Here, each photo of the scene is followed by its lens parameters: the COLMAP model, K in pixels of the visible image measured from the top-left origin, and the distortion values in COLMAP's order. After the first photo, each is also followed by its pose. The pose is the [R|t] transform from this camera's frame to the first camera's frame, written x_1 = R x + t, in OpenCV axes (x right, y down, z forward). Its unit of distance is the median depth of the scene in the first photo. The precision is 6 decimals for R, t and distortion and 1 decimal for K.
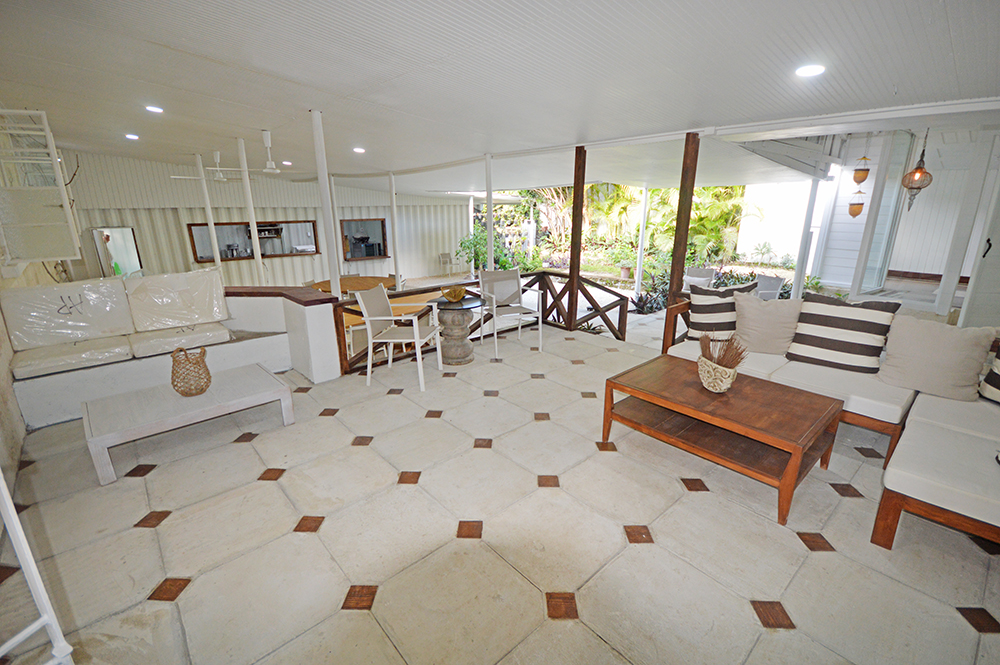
lens RADIAL K [[449.1, 0, 499.5], [0, 449.1, 332.9], [0, 0, 1]] dist [-0.003347, -0.000583]
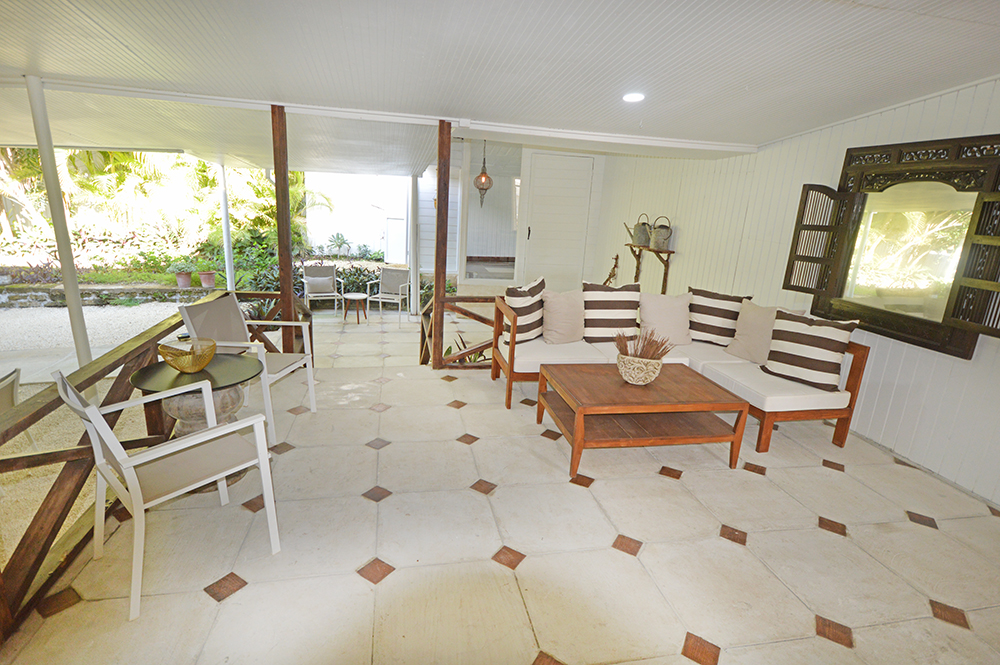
lens RADIAL K [[498.2, 0, 500.2], [0, 498.2, 334.3], [0, 0, 1]] dist [-0.000157, 0.000322]
pose [[0.506282, -0.192818, 0.840536, -0.534061], [0.186613, 0.976085, 0.111509, -0.145359], [-0.841935, 0.100400, 0.530156, 0.512909]]
